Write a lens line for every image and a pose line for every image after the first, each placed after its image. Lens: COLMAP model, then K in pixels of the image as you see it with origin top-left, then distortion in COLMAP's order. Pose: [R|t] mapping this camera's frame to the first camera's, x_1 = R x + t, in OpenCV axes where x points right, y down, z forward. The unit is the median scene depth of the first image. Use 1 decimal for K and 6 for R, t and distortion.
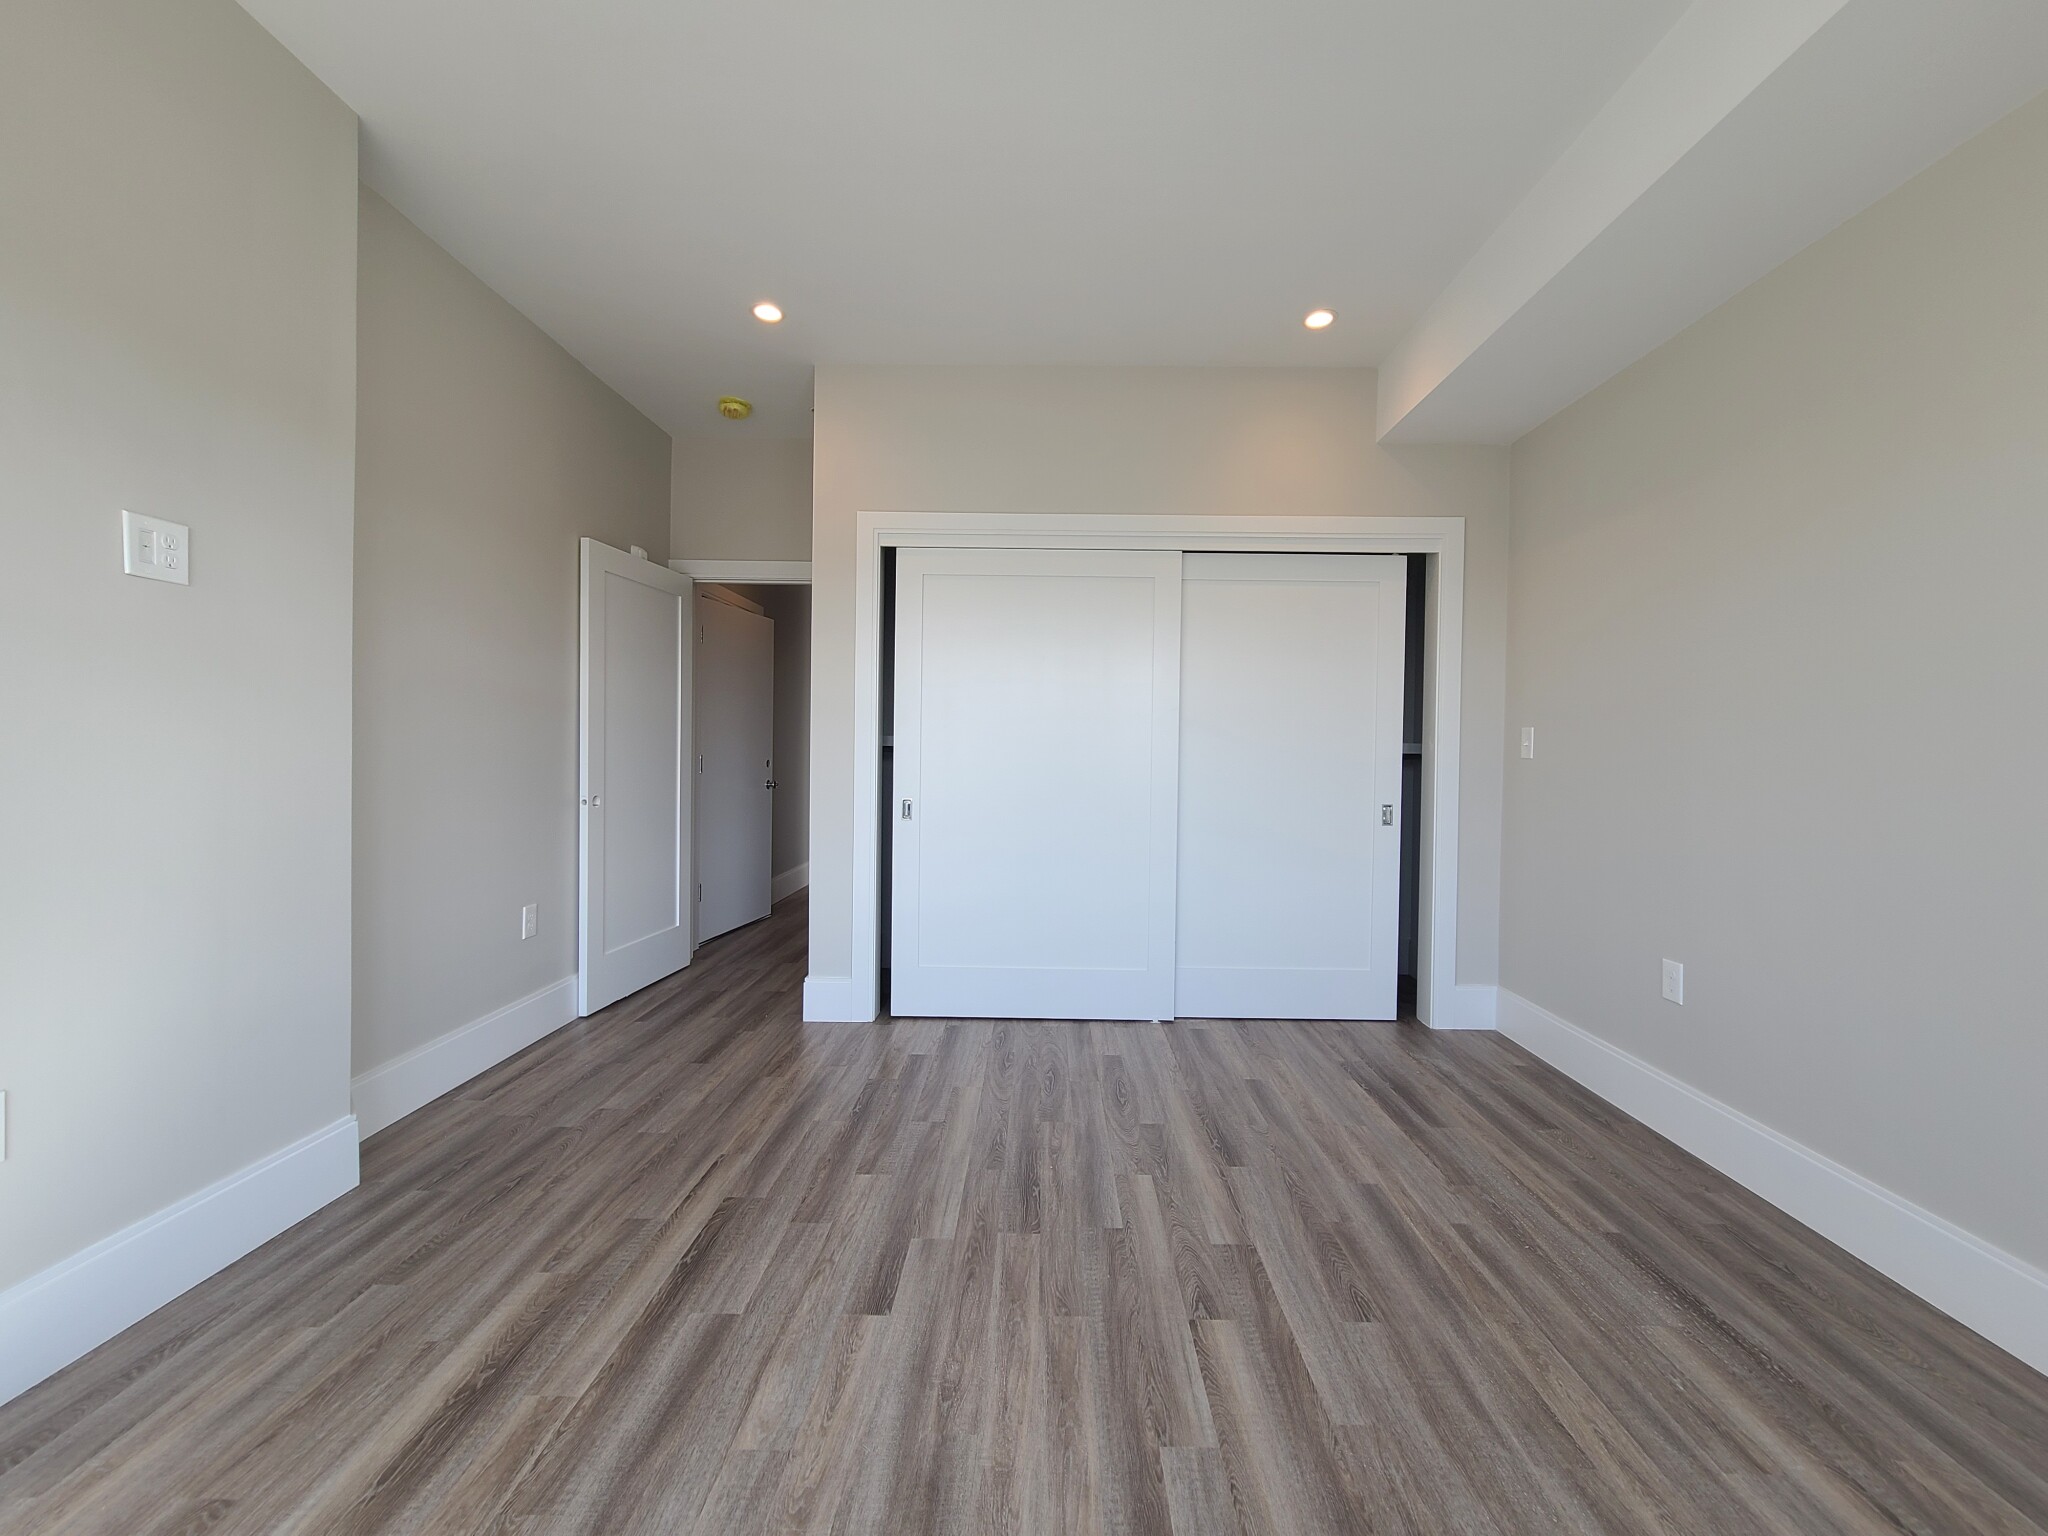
lens RADIAL K [[844.2, 0, 1043.3], [0, 844.2, 760.6], [0, 0, 1]] dist [0.002131, -0.002105]
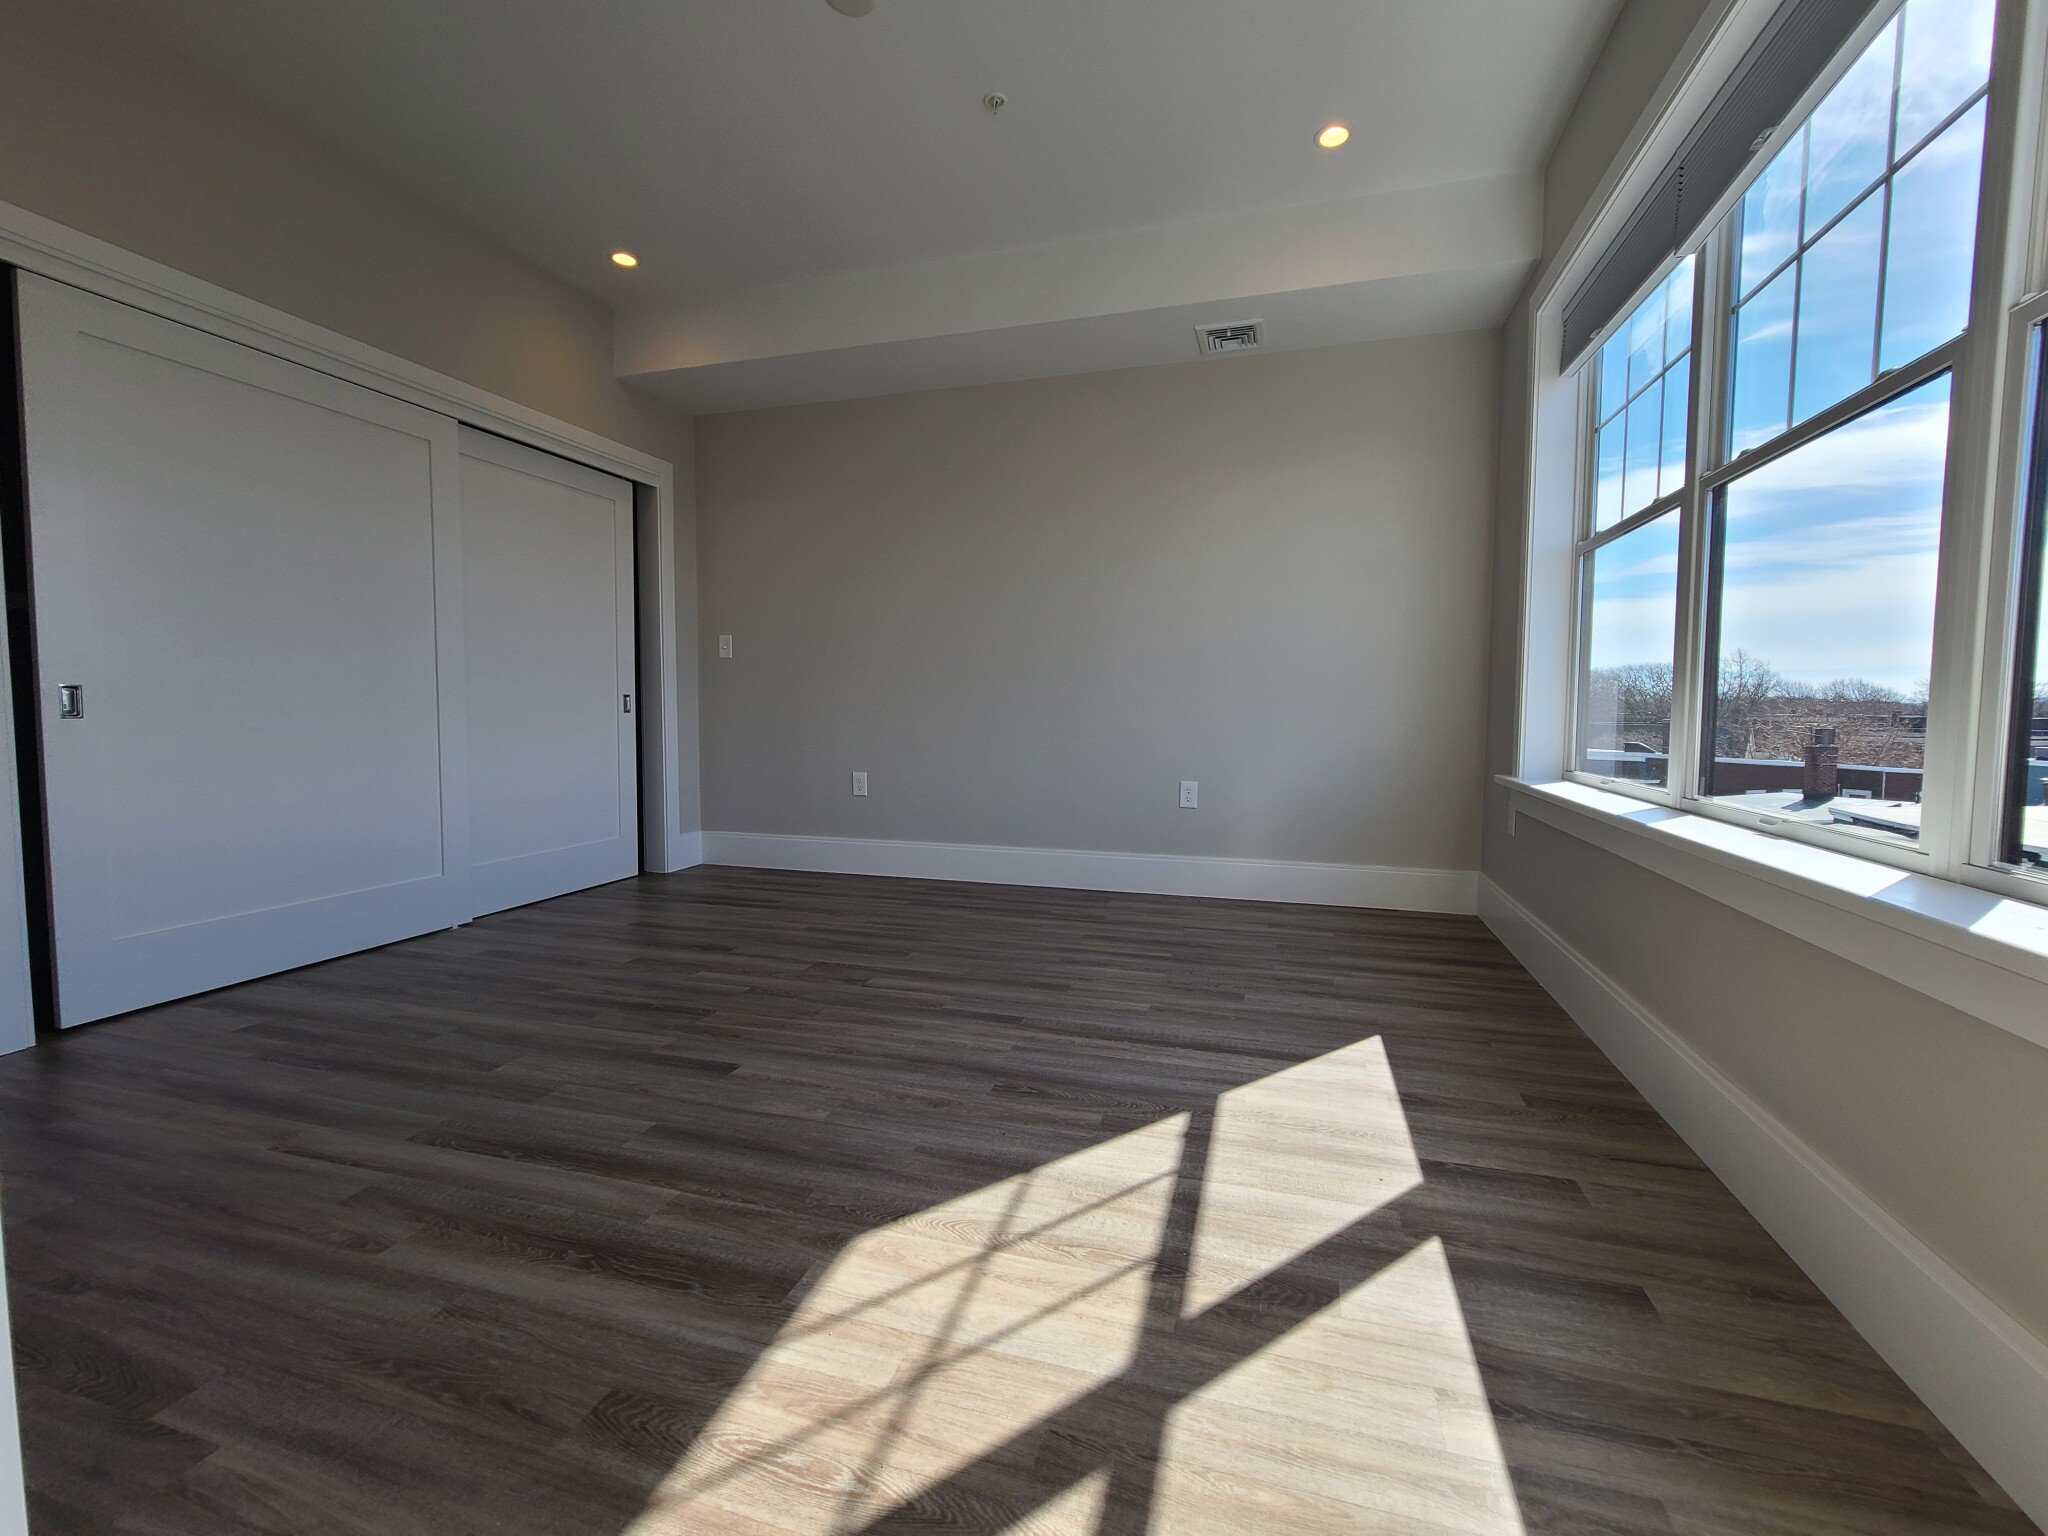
lens RADIAL K [[844.2, 0, 1037.9], [0, 844.2, 760.8], [0, 0, 1]] dist [0.002131, -0.002105]
pose [[0.271747, -0.072979, 0.959598, -1.012244], [0.013341, 0.997310, 0.072070, 0.117881], [-0.962276, -0.006783, 0.271990, 0.224527]]
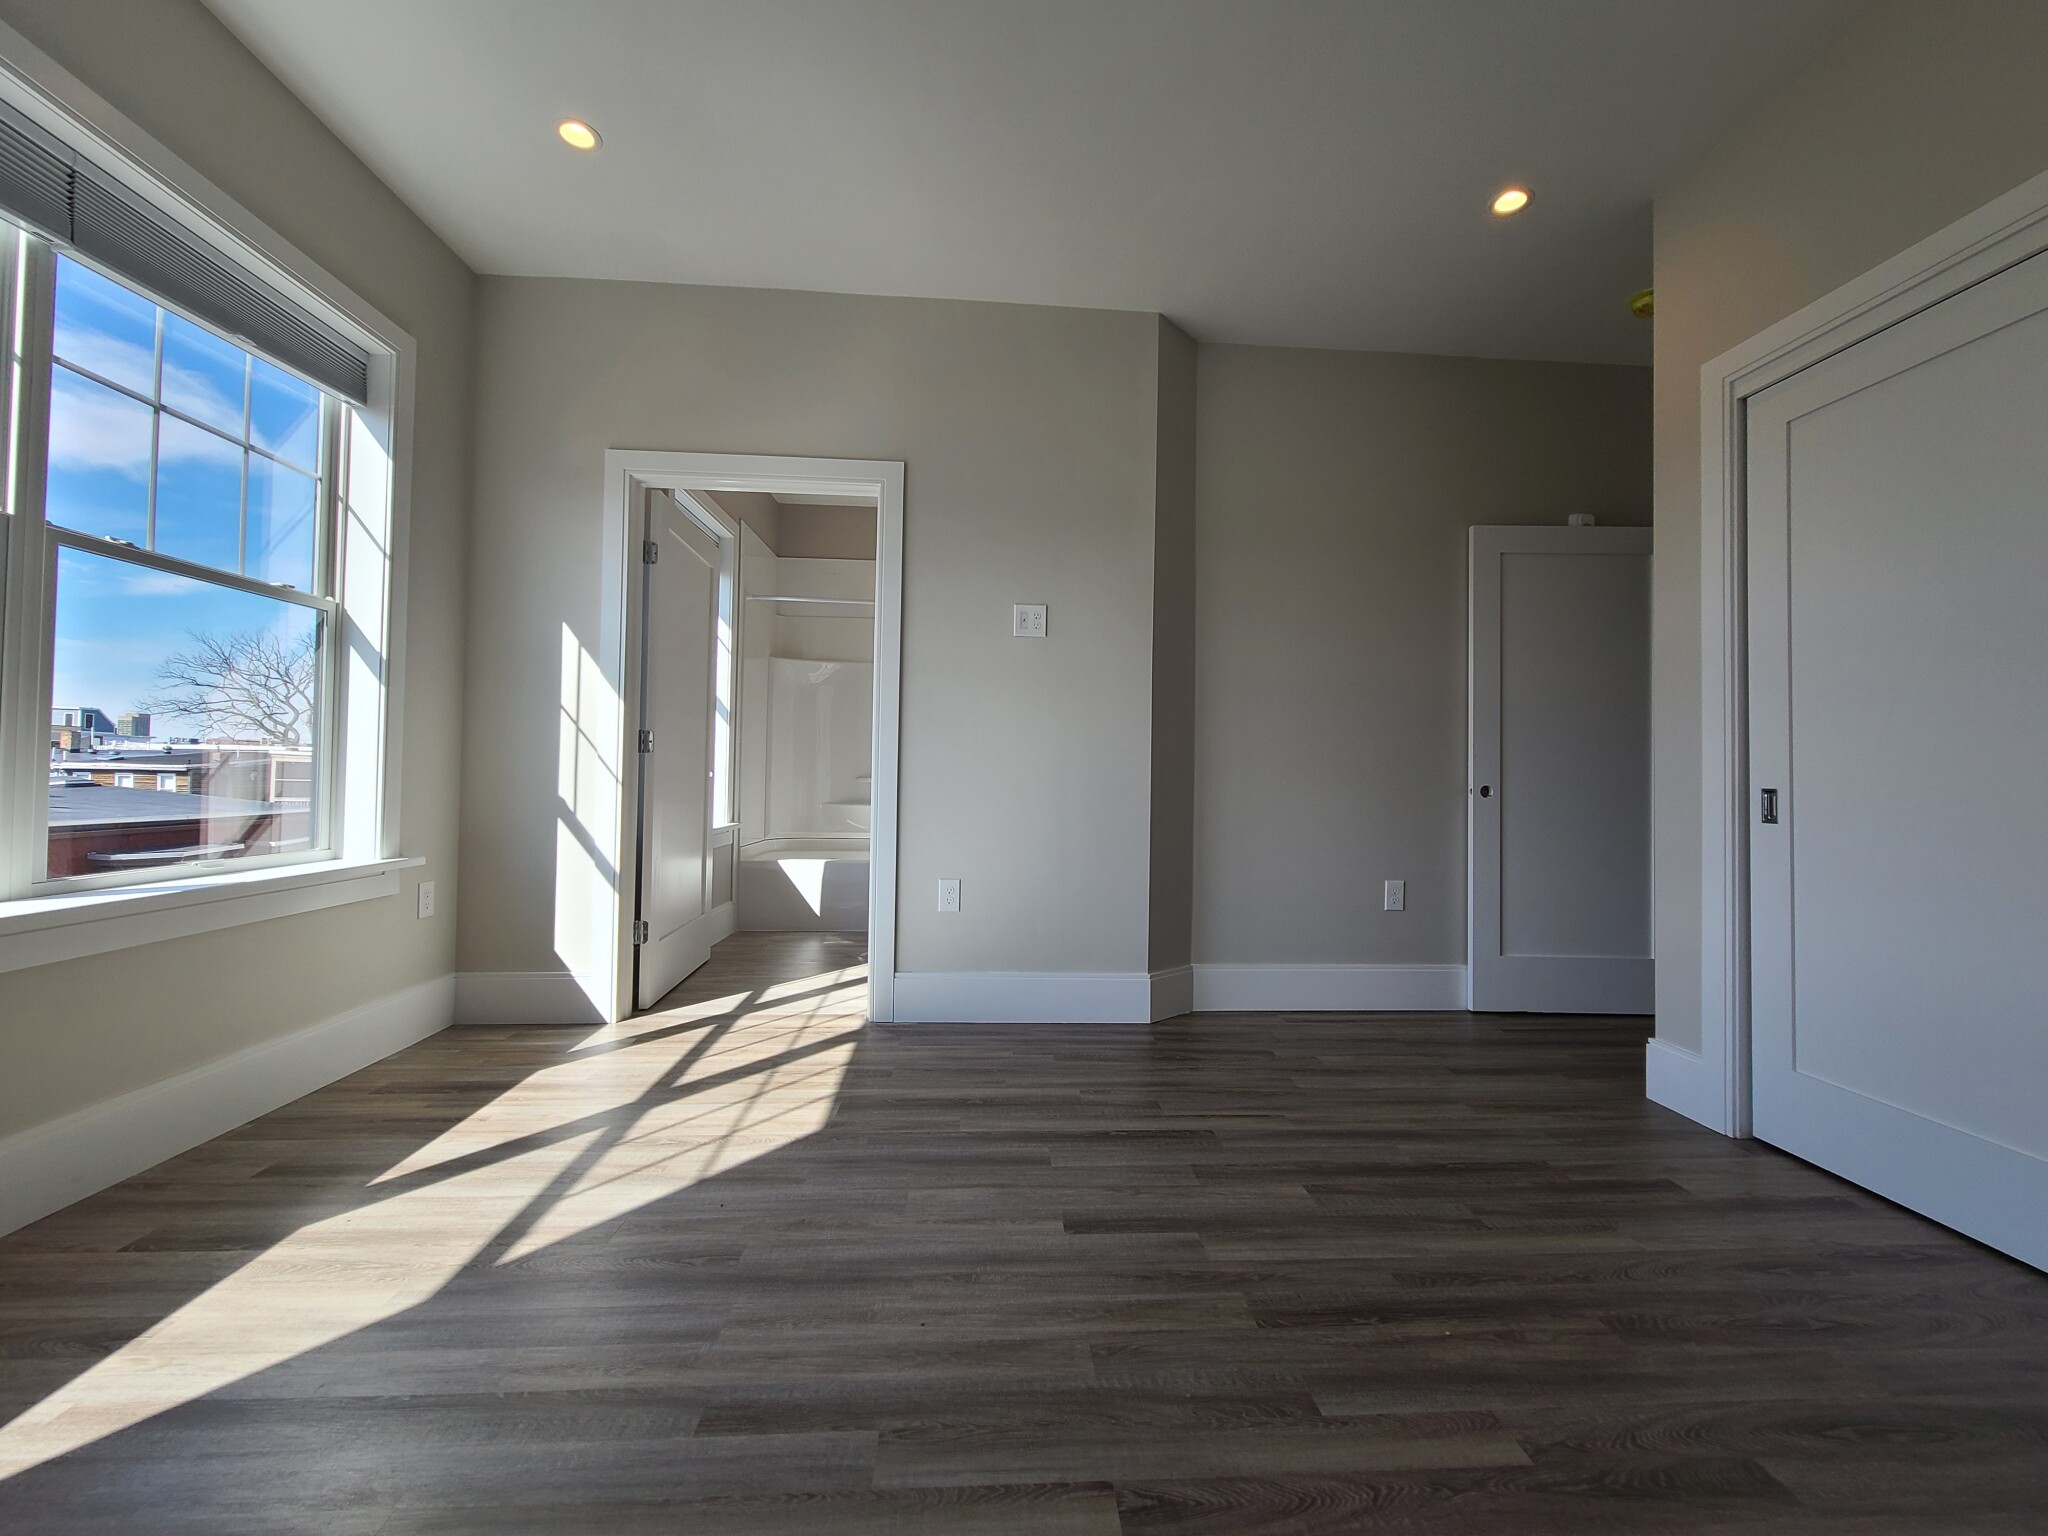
lens RADIAL K [[844.2, 0, 1042.1], [0, 844.2, 758.9], [0, 0, 1]] dist [0.002131, -0.002105]
pose [[0.075202, -0.034239, -0.996580, 0.705384], [-0.030855, 0.998852, -0.036645, 0.110158], [0.996691, 0.033505, 0.074060, 0.742318]]
